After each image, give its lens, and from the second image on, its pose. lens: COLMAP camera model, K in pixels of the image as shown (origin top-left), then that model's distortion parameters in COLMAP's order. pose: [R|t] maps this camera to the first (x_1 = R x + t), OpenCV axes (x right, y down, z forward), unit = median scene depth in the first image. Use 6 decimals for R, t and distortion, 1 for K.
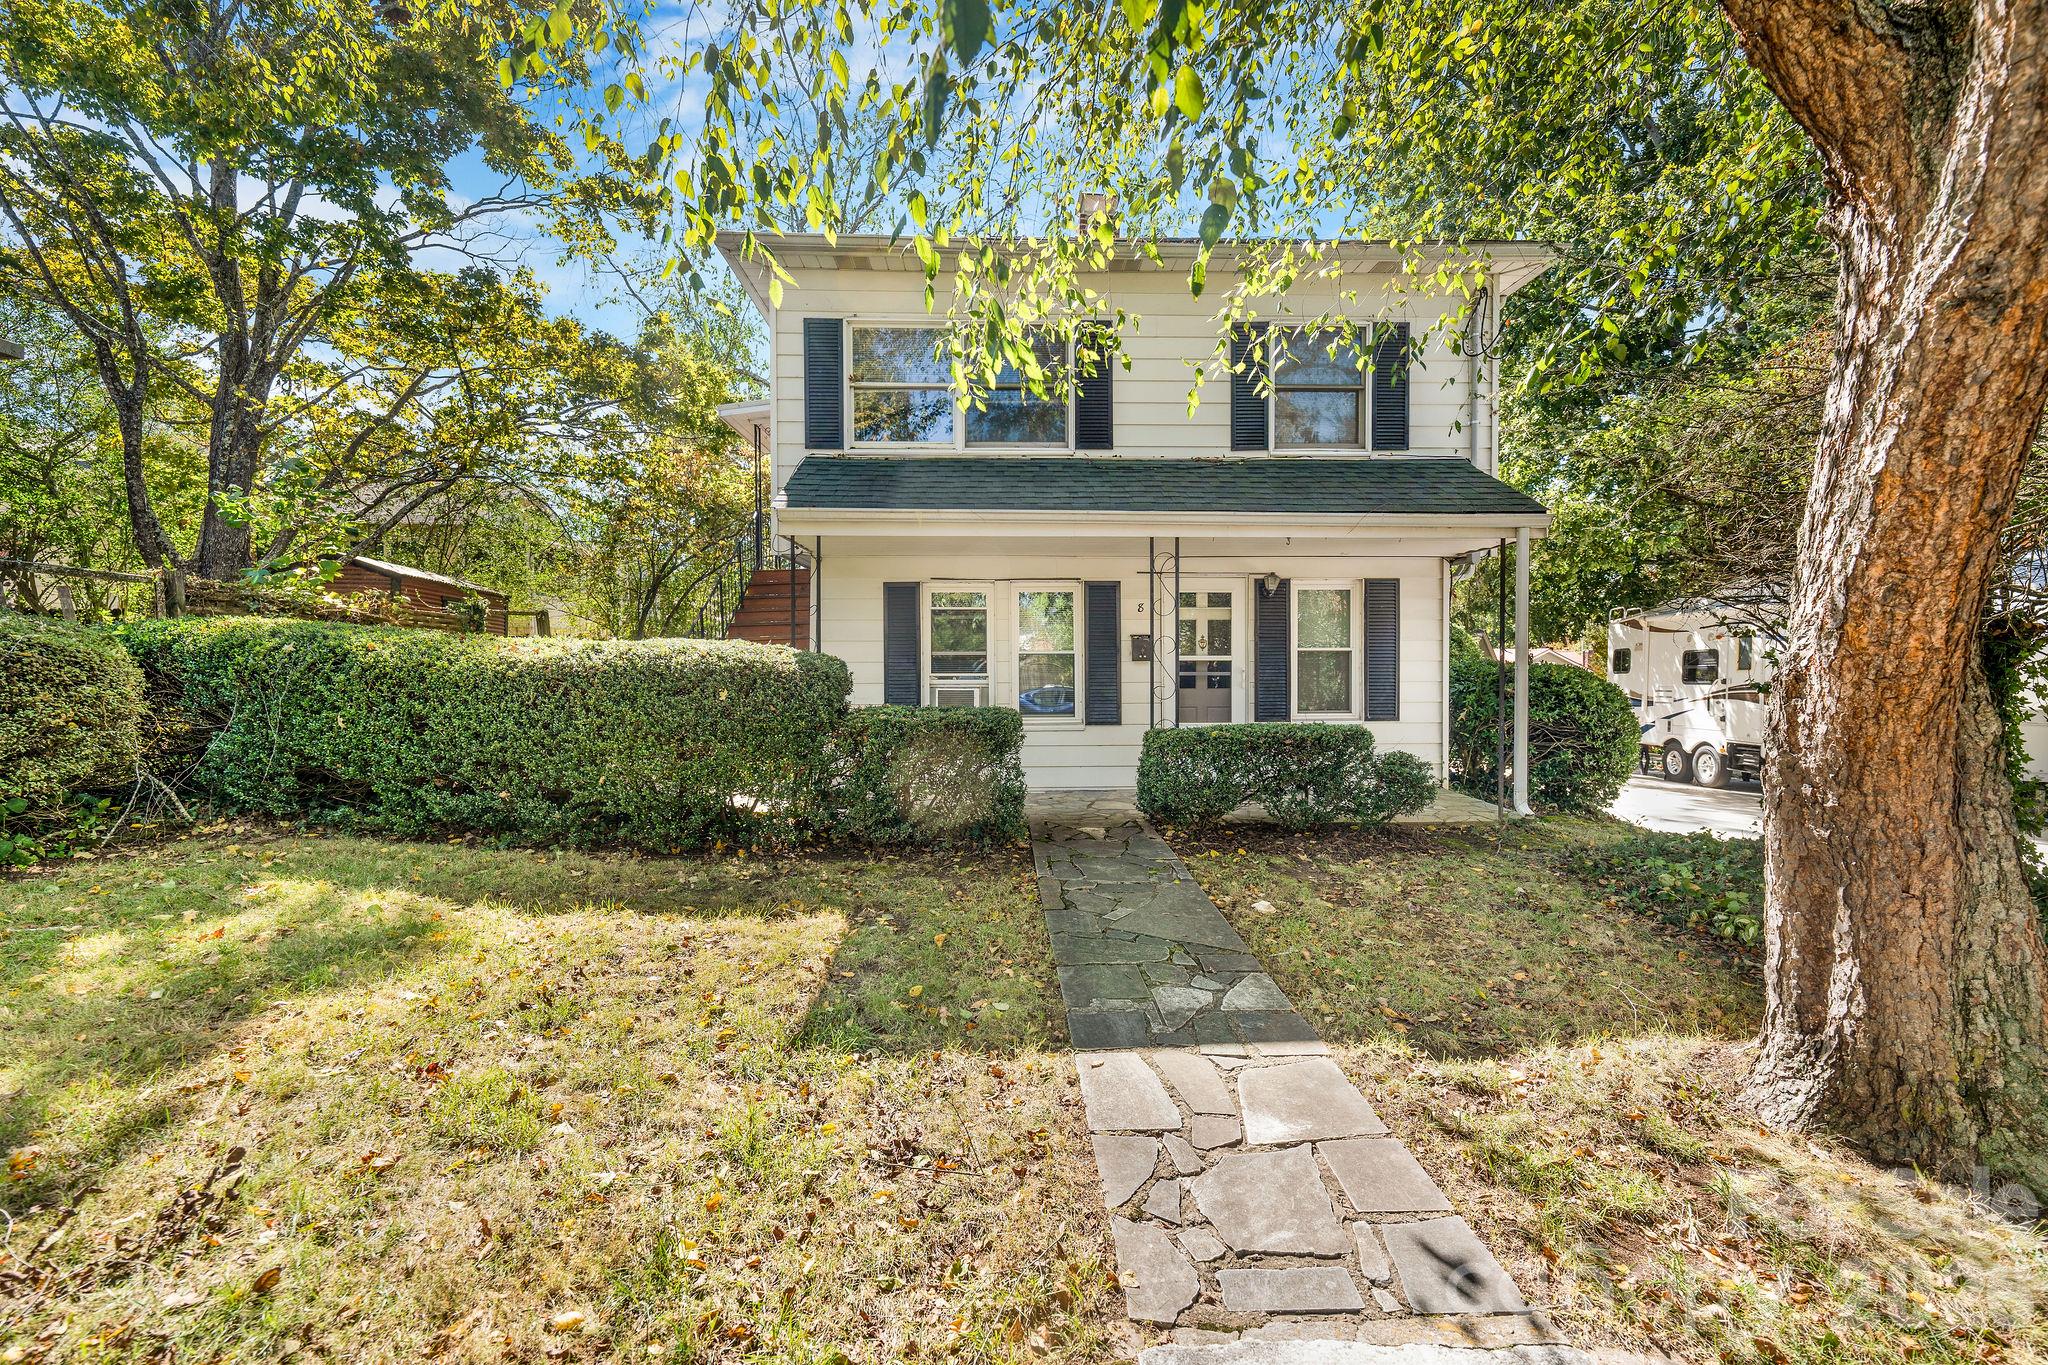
lens RADIAL K [[818.3, 0, 1013.8], [0, 818.3, 667.1], [0, 0, 1]] dist [0.015040, -0.011809]
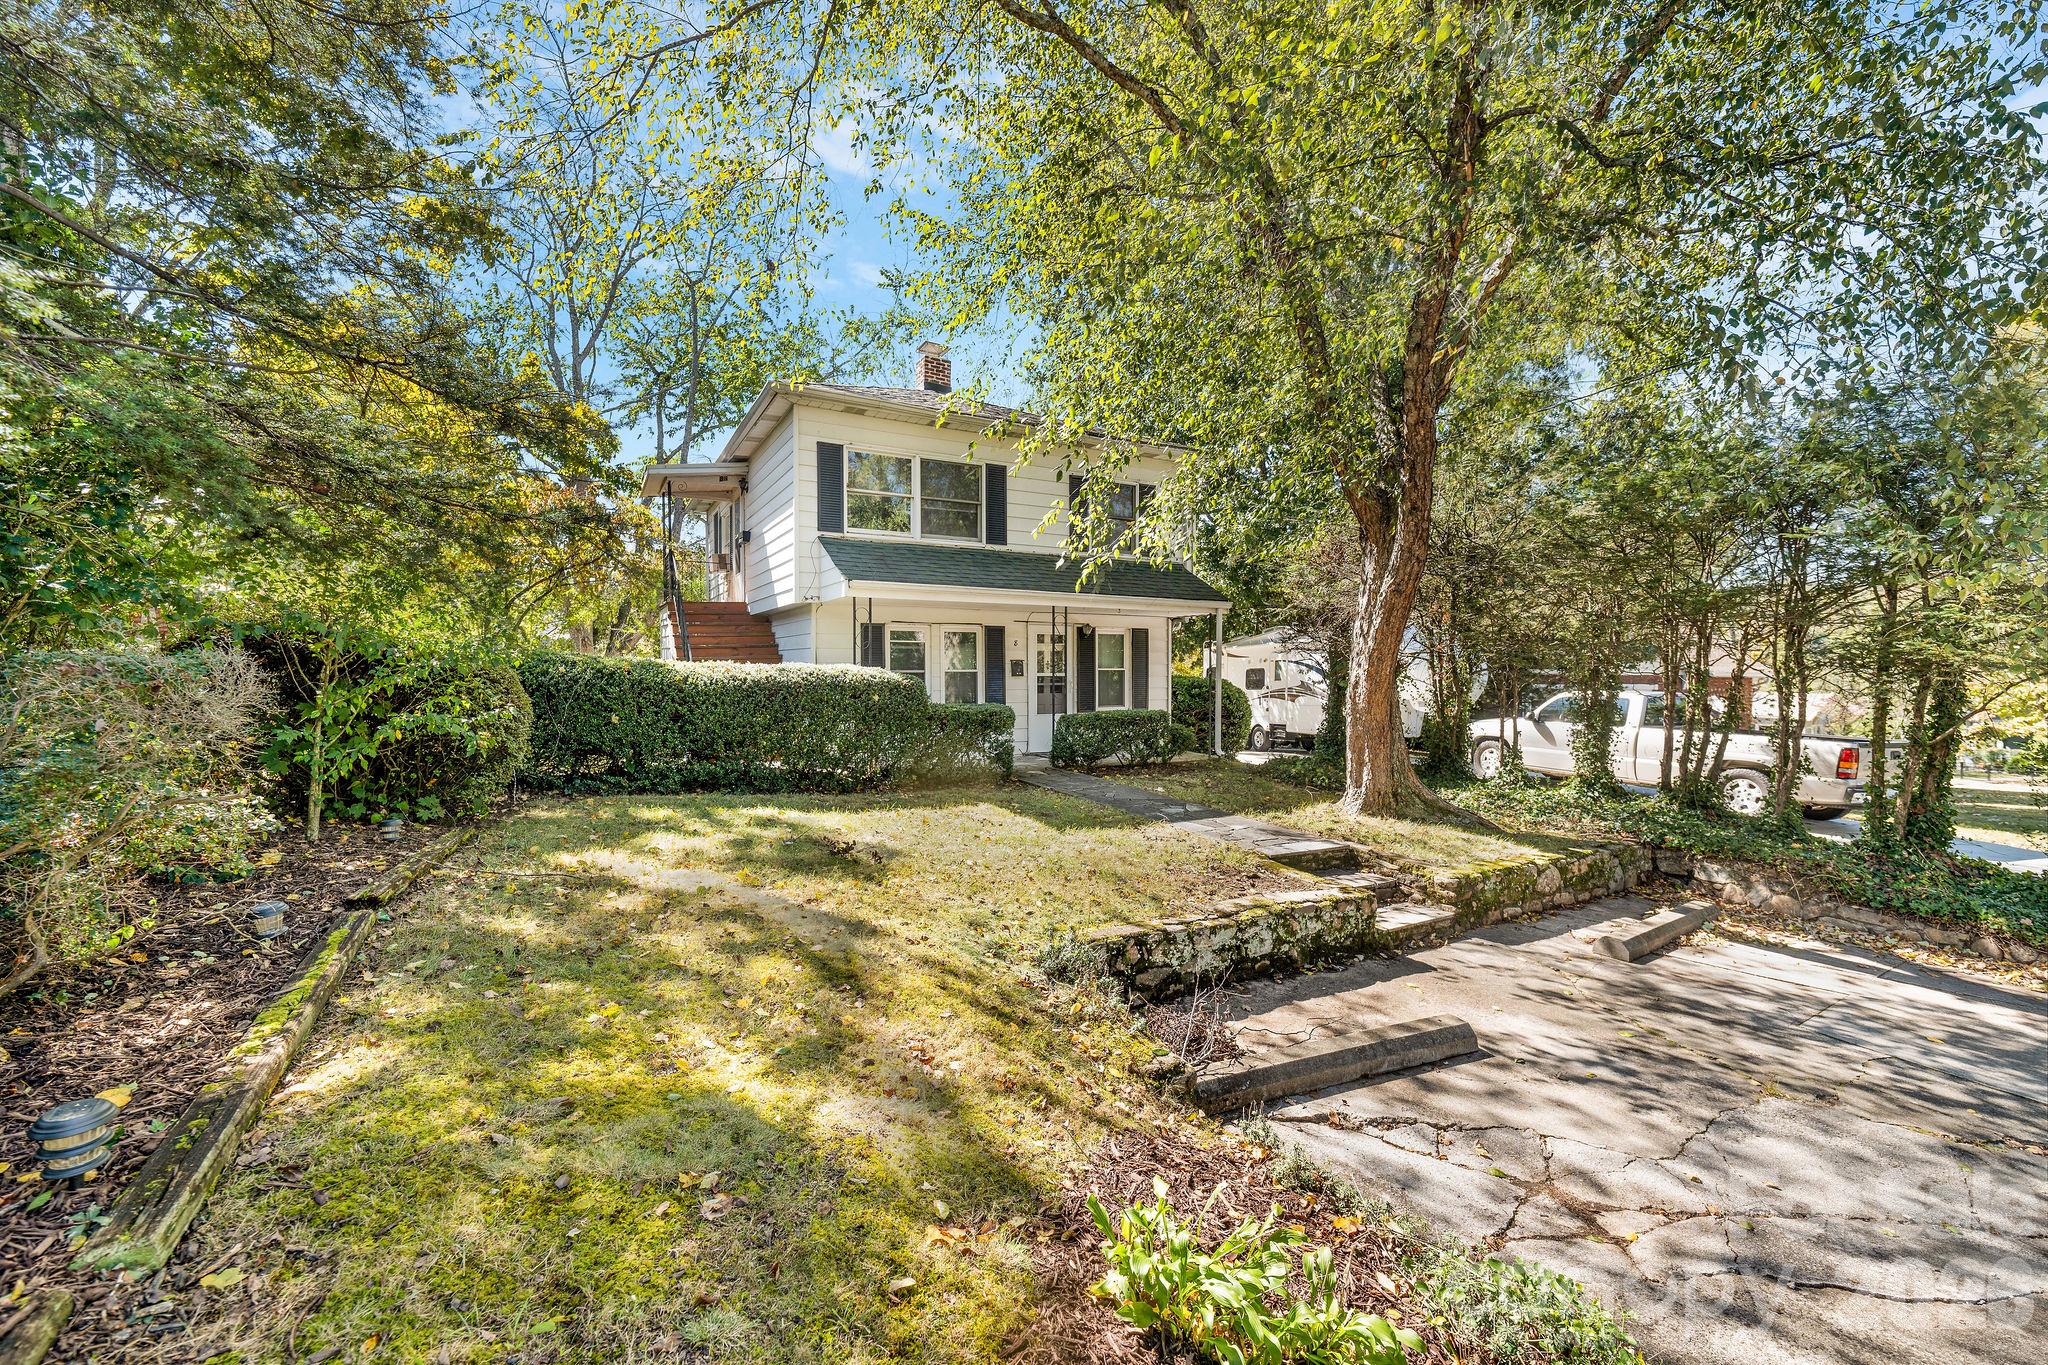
lens RADIAL K [[818.3, 0, 1013.8], [0, 818.3, 667.1], [0, 0, 1]] dist [0.015040, -0.011809]
pose [[0.899737, 0.004011, 0.436414, -0.567015], [0.000250, 0.999953, -0.009706, -0.009809], [-0.436432, 0.008842, 0.899694, -0.454354]]
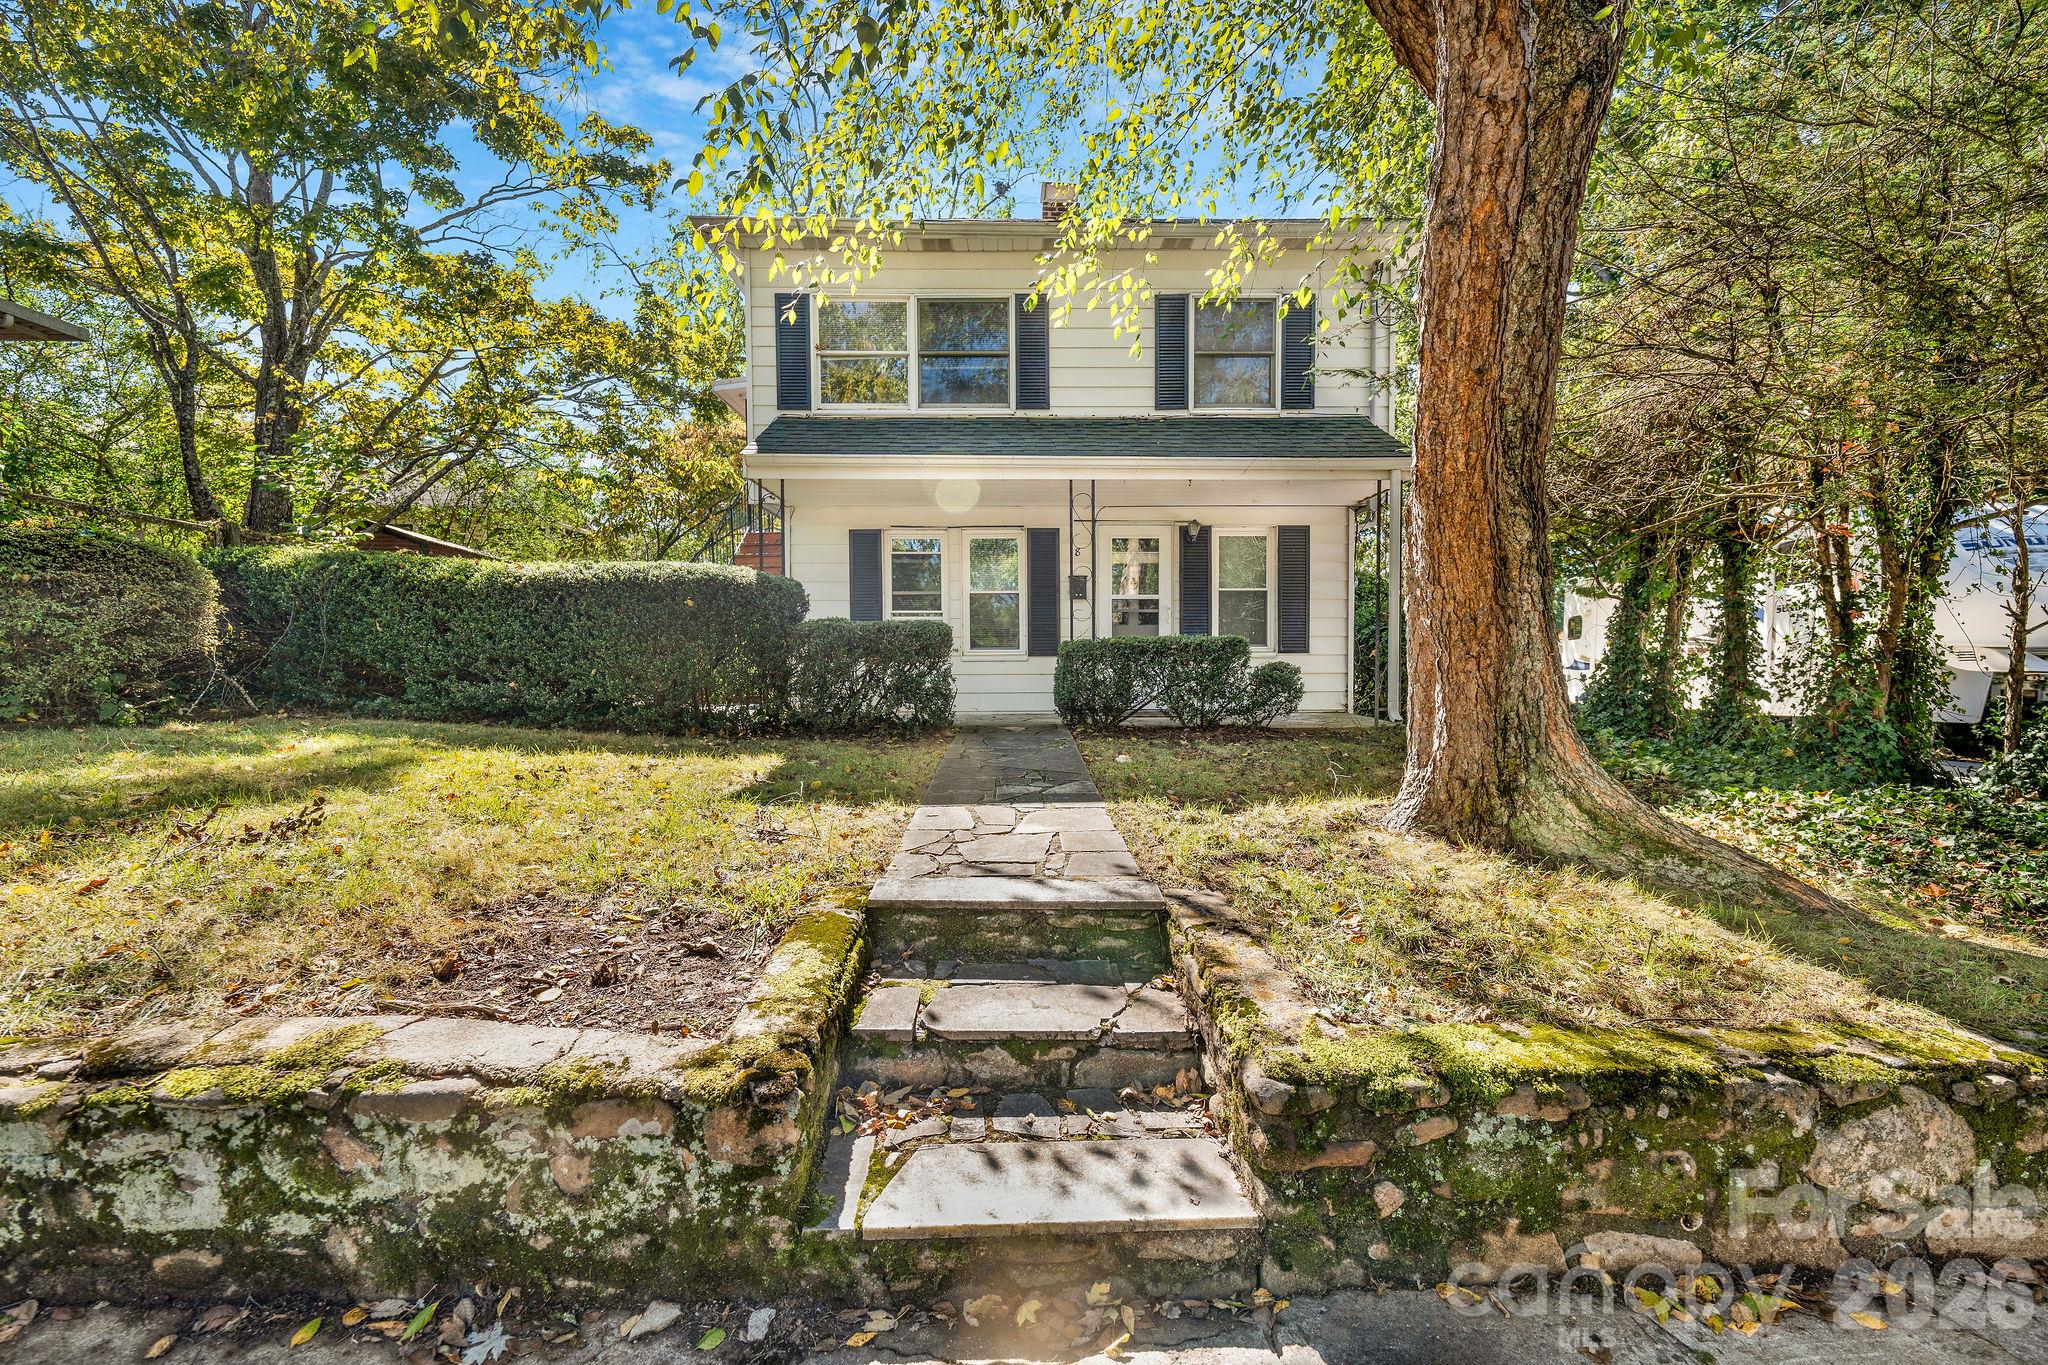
lens RADIAL K [[812.7, 0, 1024.0], [0, 812.7, 682.5], [0, 0, 1]] dist [0.007917, -0.007762]
pose [[0.999928, -0.002324, -0.011749, 0.097144], [0.002573, 0.999772, 0.021216, 0.085515], [0.011697, -0.021245, 0.999706, -0.125739]]
